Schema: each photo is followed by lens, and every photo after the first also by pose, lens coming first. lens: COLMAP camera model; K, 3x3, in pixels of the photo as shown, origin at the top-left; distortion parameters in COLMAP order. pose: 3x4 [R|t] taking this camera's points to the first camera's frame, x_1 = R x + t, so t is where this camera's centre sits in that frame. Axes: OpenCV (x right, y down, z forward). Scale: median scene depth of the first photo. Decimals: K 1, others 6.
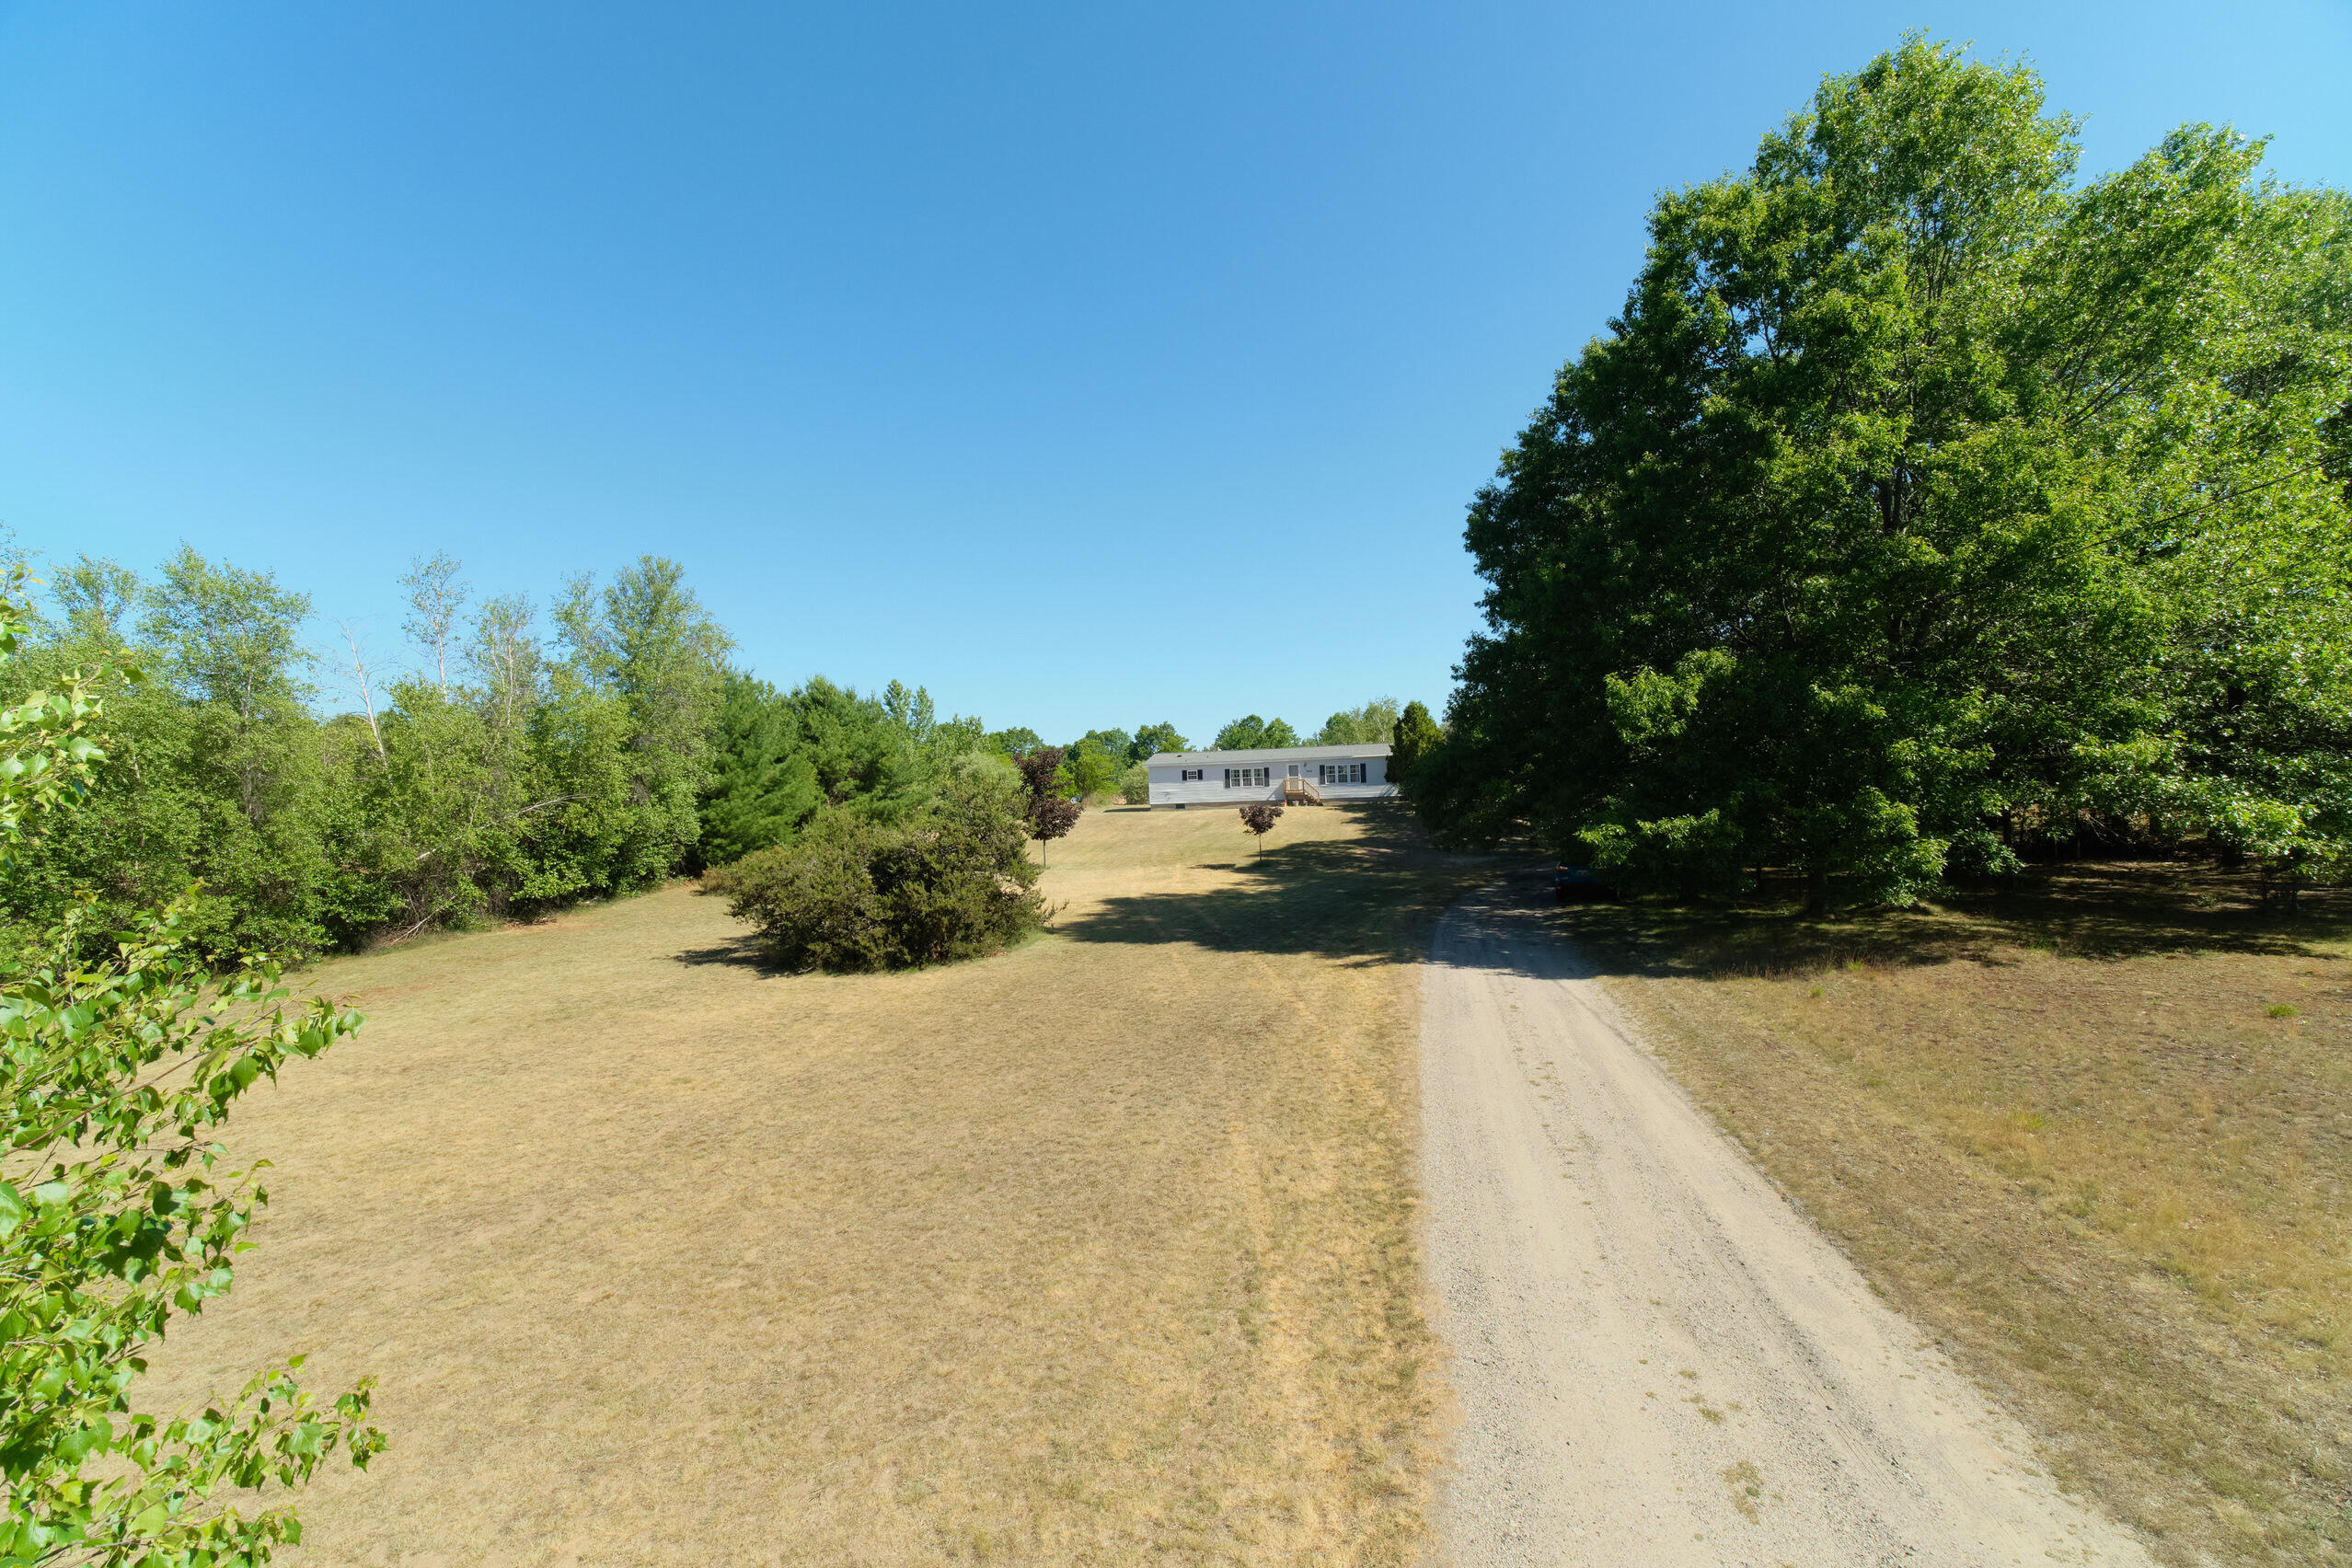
lens RADIAL K [[940.5, 0, 1182.4], [0, 940.5, 784.6], [0, 0, 1]] dist [-0.001336, 0.000522]
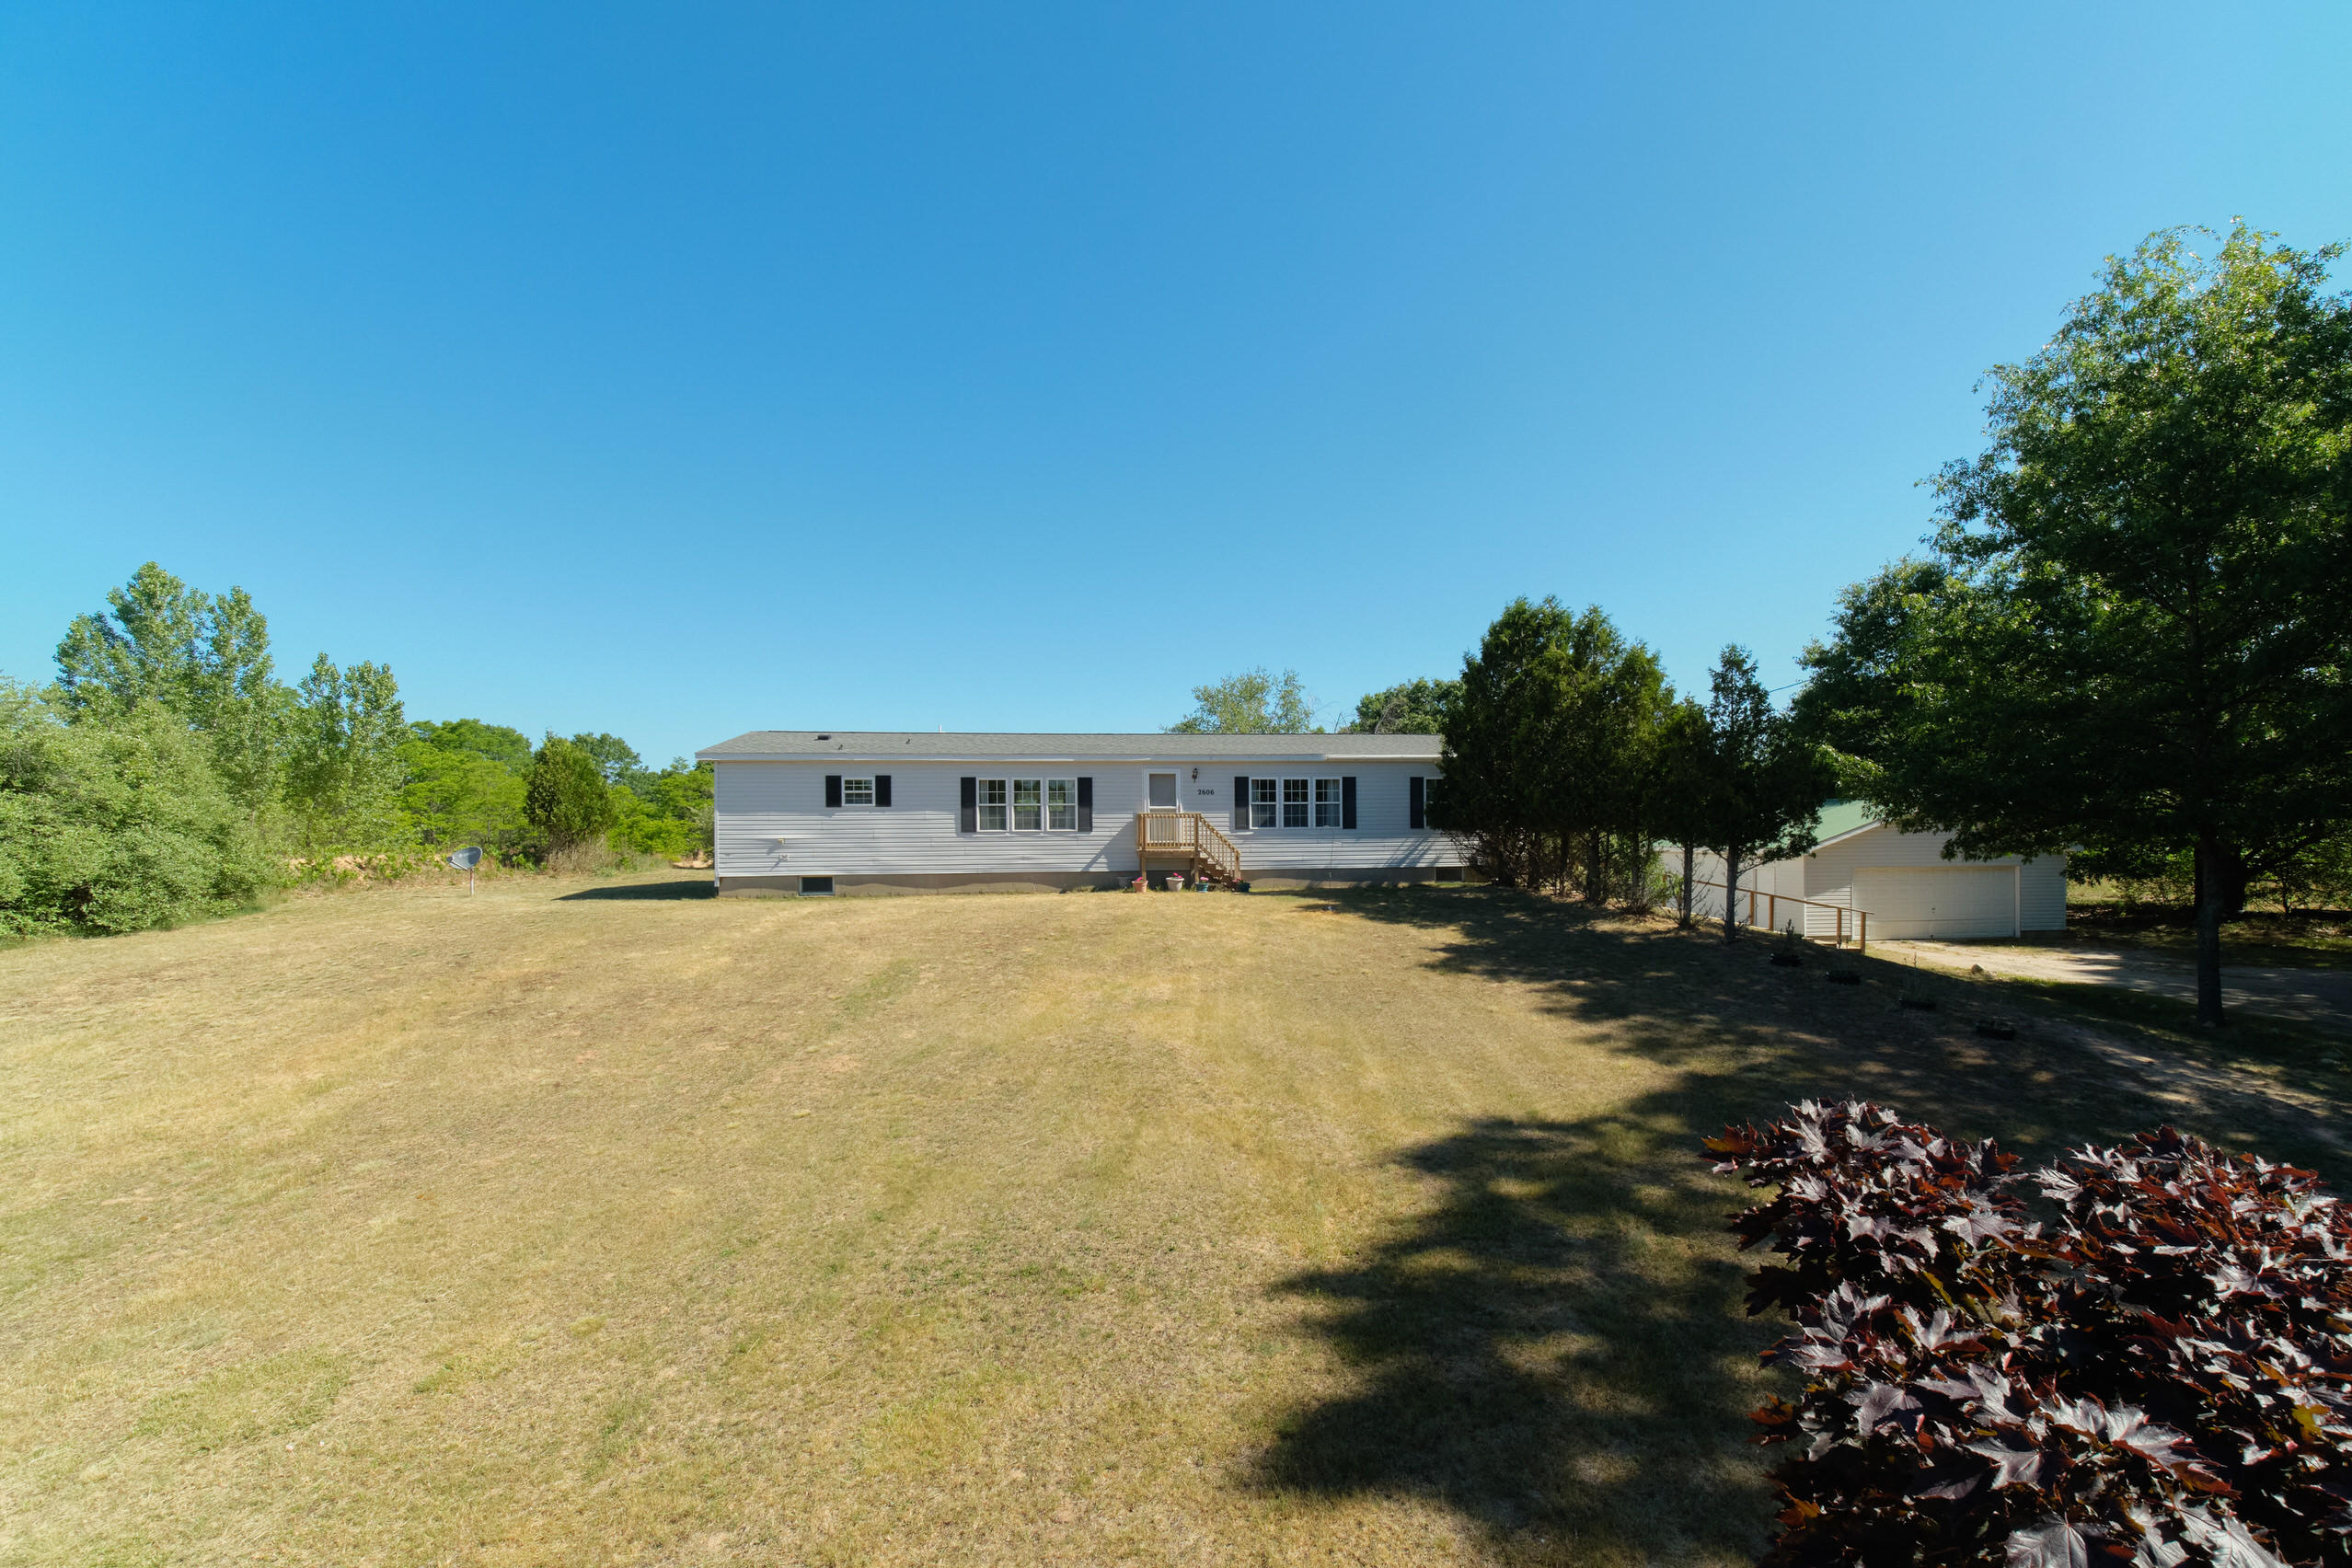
lens RADIAL K [[989.2, 0, 1213.9], [0, 989.2, 806.8], [0, 0, 1]] dist [-0.011826, 0.000119]
pose [[0.947278, 0.036804, 0.318293, 0.018866], [-0.025538, 0.998893, -0.039498, 0.005901], [-0.319394, 0.029287, 0.947169, 0.642448]]
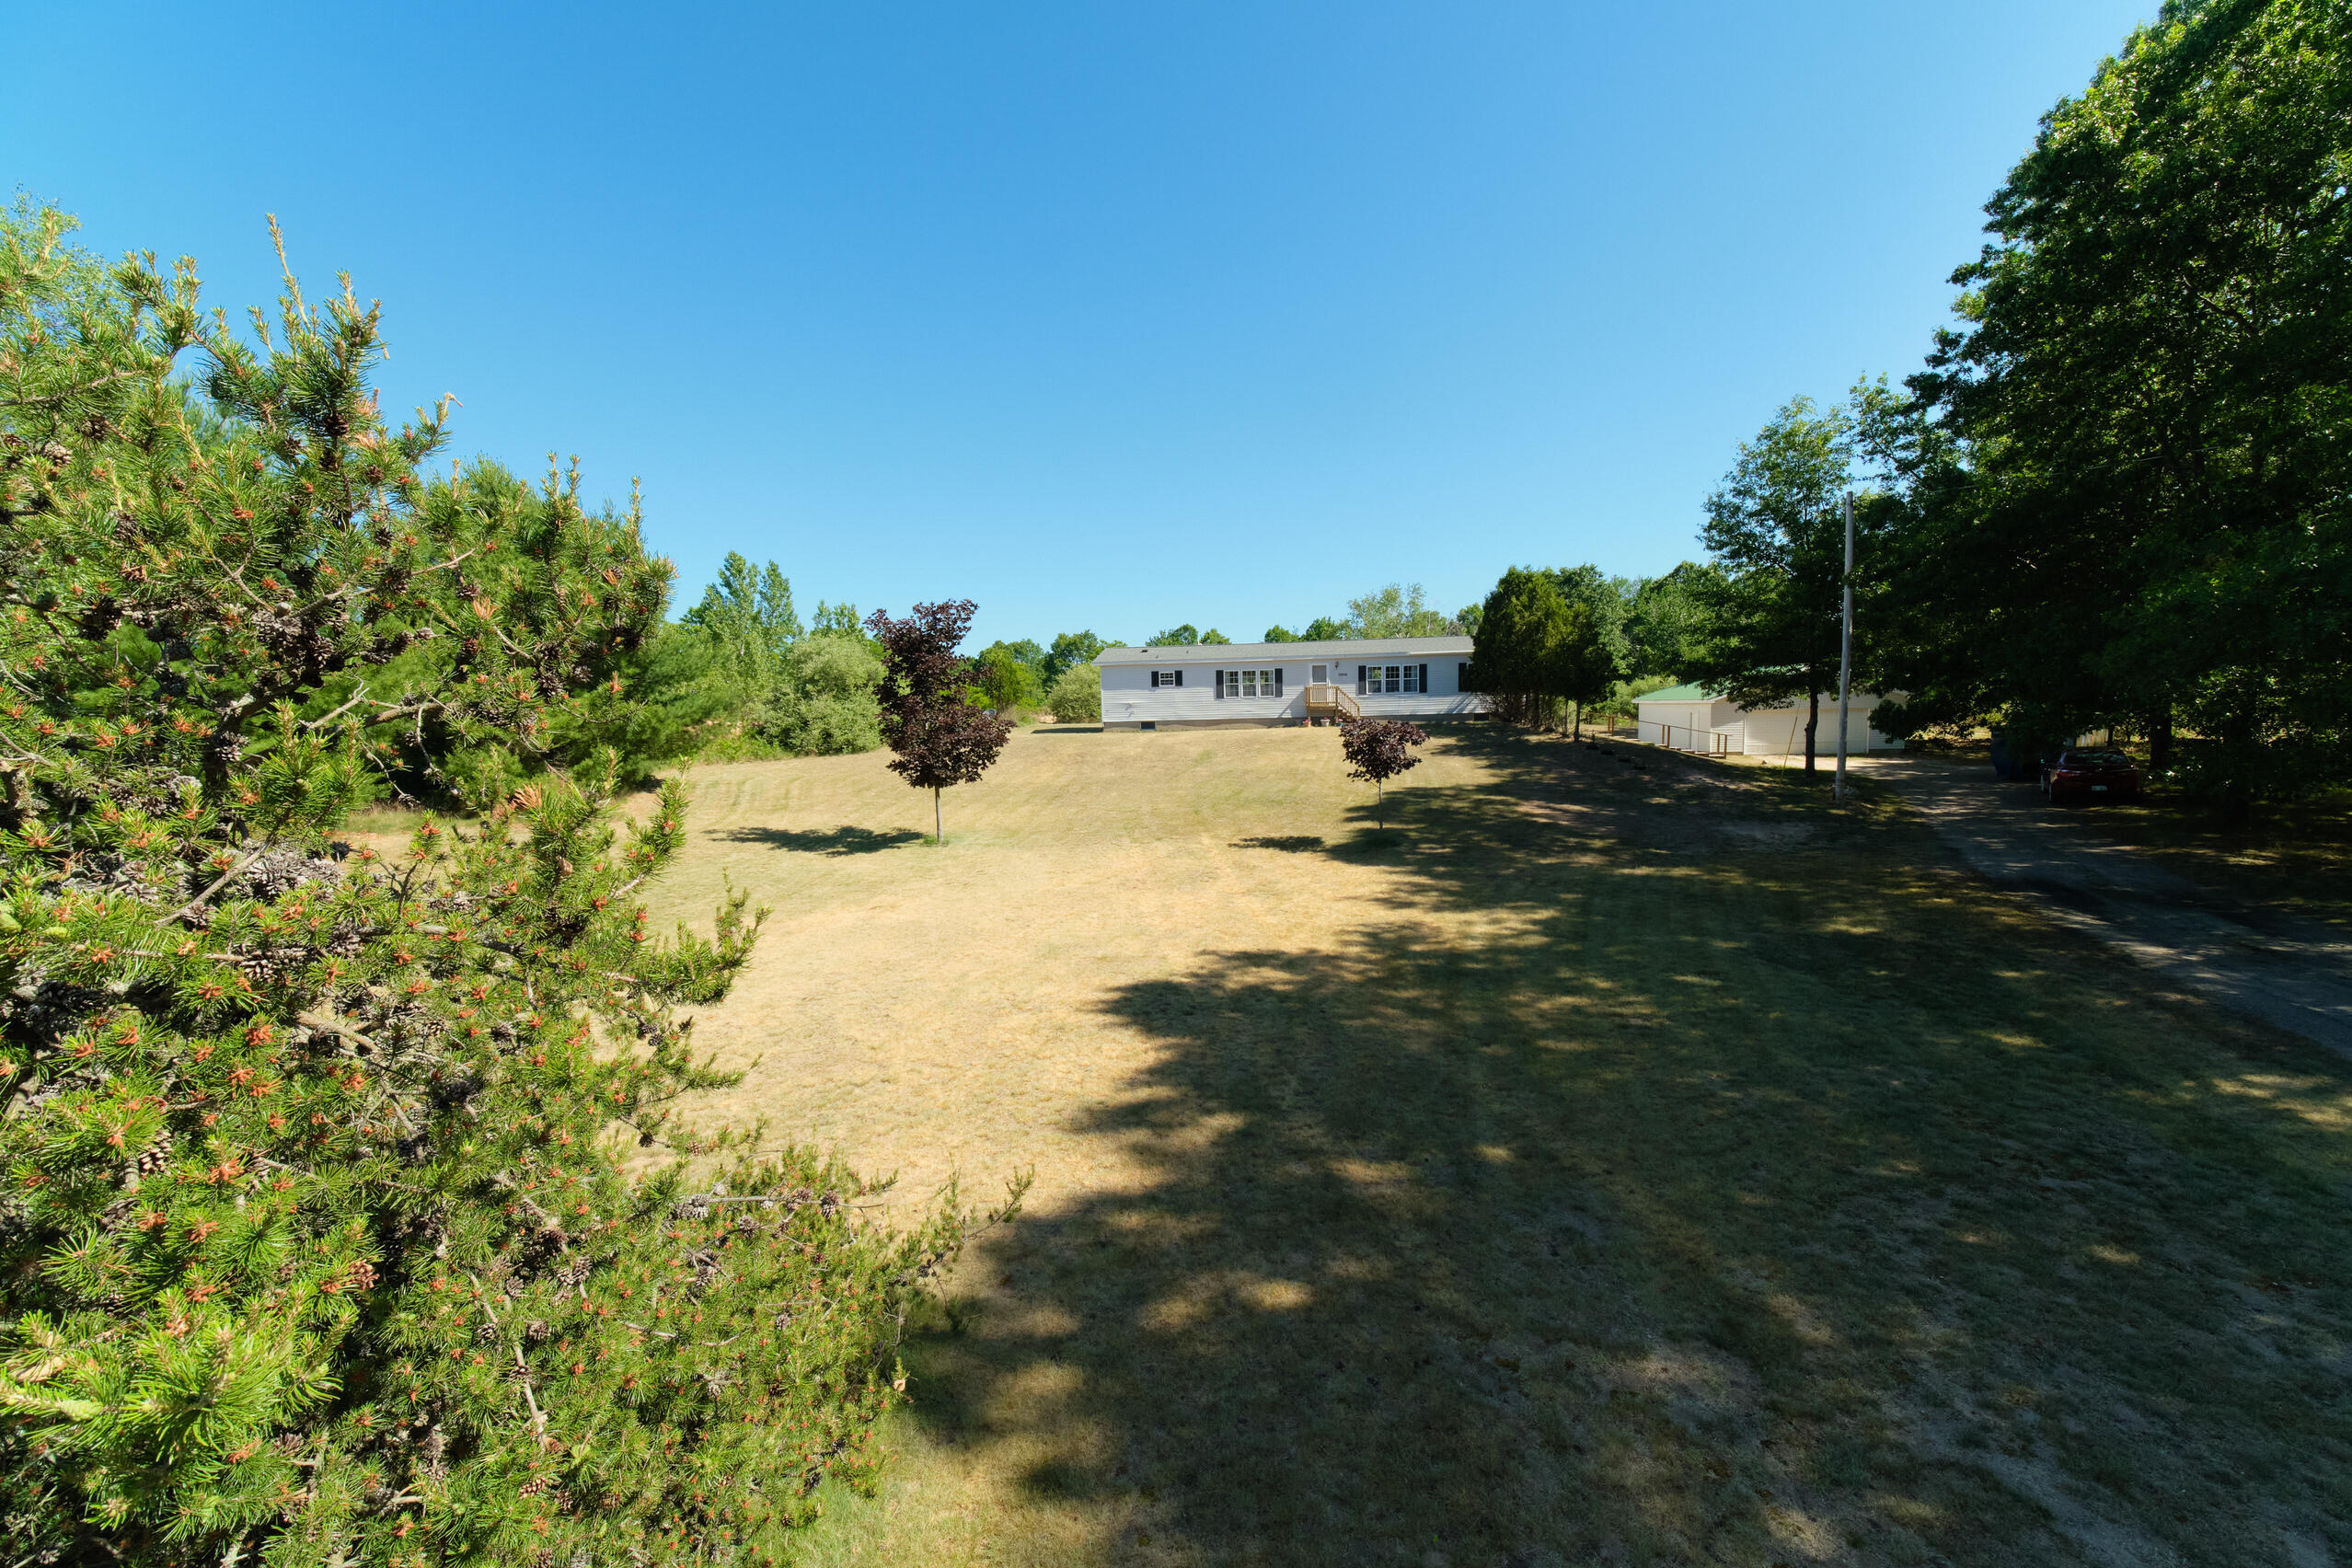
lens RADIAL K [[940.5, 0, 1172.1], [0, 940.5, 782.9], [0, 0, 1]] dist [-0.001336, 0.000522]
pose [[0.995948, 0.002992, 0.089881, -0.046076], [-0.010129, 0.996818, 0.079060, 0.010914], [-0.089359, -0.079650, 0.992810, 0.337628]]
